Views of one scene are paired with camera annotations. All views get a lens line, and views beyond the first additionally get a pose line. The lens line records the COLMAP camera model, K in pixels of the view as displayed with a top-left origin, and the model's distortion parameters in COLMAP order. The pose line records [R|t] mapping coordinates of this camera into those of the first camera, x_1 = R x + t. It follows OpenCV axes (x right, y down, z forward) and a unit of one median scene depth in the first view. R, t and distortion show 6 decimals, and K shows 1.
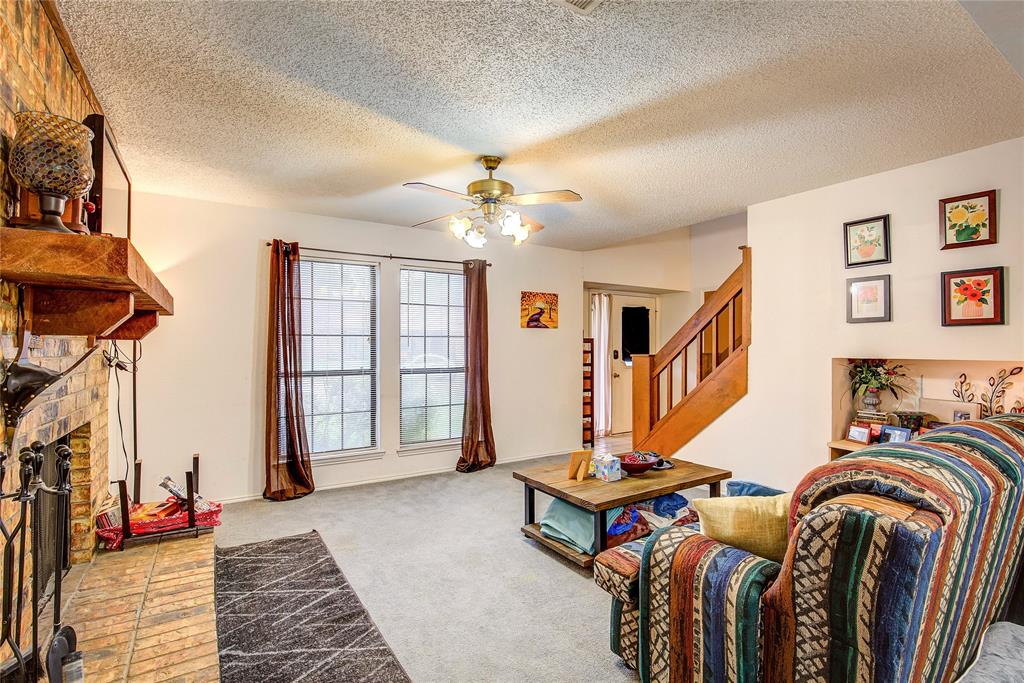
lens RADIAL K [[473.9, 0, 513.0], [0, 473.9, 339.2], [0, 0, 1]] dist [-0.034825, 0.006118]
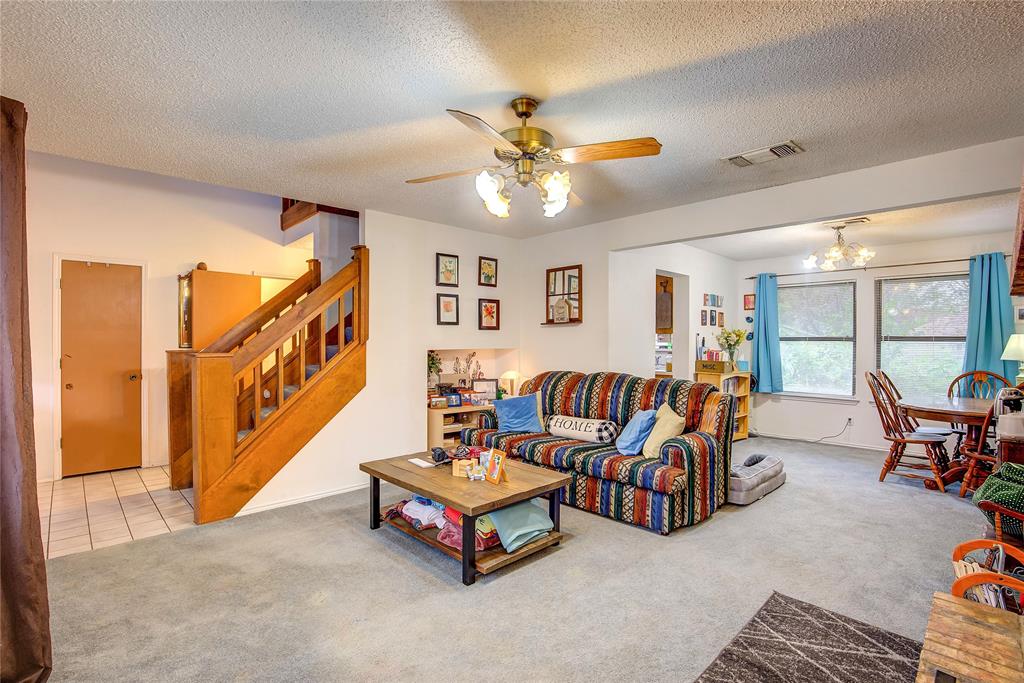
lens RADIAL K [[473.9, 0, 508.8], [0, 473.9, 343.8], [0, 0, 1]] dist [-0.034825, 0.006118]
pose [[-0.178456, -0.012560, 0.983868, -0.428926], [-0.016067, 0.999822, 0.009849, 0.003216], [-0.983817, -0.014050, -0.178627, 0.614078]]
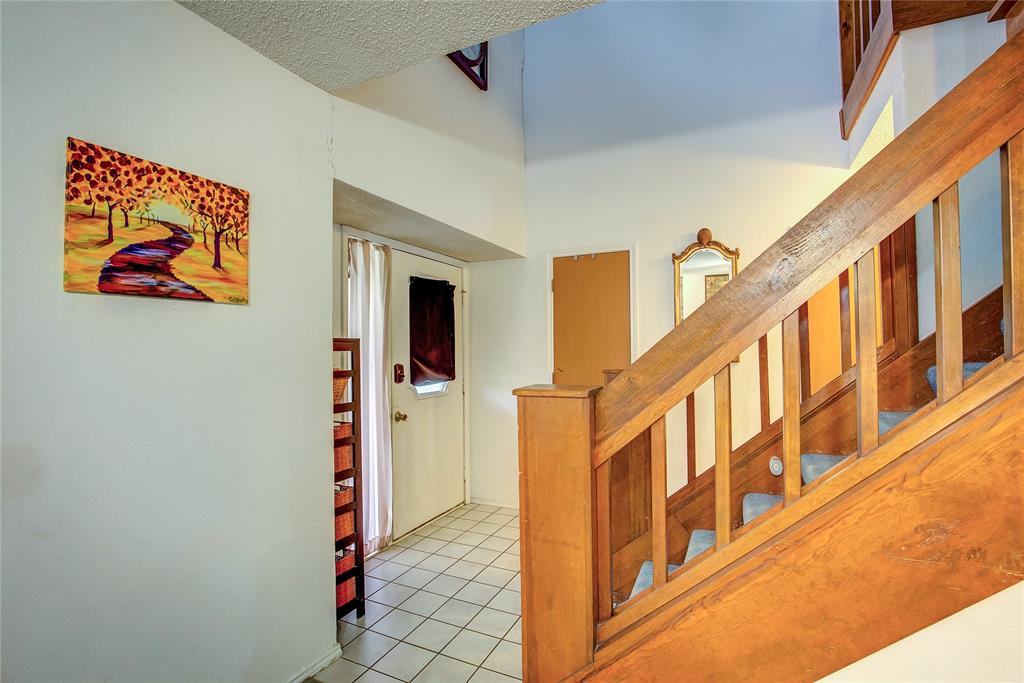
lens RADIAL K [[473.9, 0, 514.1], [0, 473.9, 343.0], [0, 0, 1]] dist [-0.034825, 0.006118]
pose [[0.853834, -0.007789, 0.520488, 0.085090], [0.008729, 0.999962, 0.000646, 0.003039], [-0.520473, 0.003992, 0.853869, 0.669089]]
